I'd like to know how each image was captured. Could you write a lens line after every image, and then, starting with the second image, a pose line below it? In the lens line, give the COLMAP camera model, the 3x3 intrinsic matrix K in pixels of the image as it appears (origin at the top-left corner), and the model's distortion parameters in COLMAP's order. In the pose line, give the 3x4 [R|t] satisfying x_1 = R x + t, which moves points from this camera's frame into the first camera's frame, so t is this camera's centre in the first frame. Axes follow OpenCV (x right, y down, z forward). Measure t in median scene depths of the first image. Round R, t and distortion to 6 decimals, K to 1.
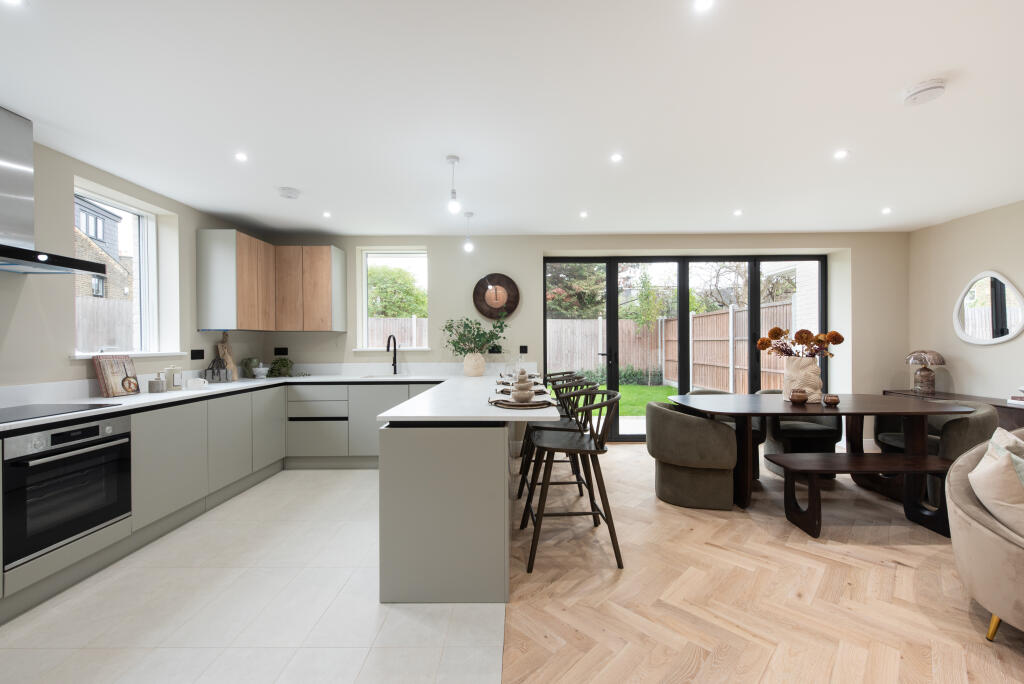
lens RADIAL K [[413.3, 0, 514.1], [0, 413.3, 342.0], [0, 0, 1]] dist [0.001082, 0.000005]
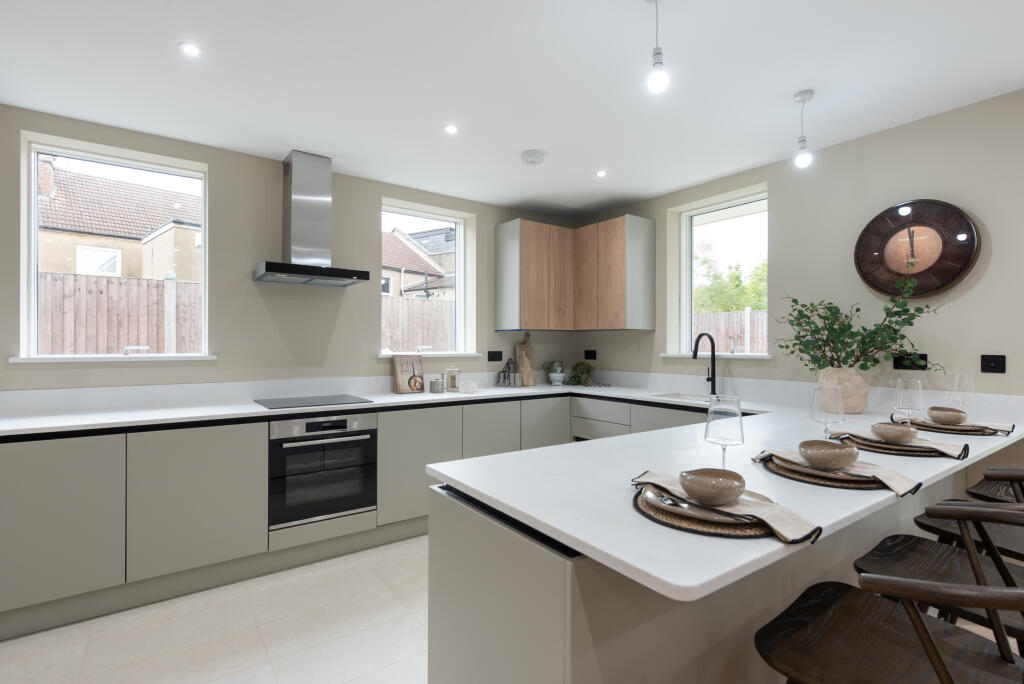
lens RADIAL K [[482.6, 0, 511.1], [0, 482.6, 344.5], [0, 0, 1]] dist [-0.004486, -0.000220]
pose [[0.586499, 0.005945, -0.809928, 0.160379], [-0.004589, 0.999981, 0.004017, -0.001370], [0.809937, 0.001361, 0.586516, 0.358394]]
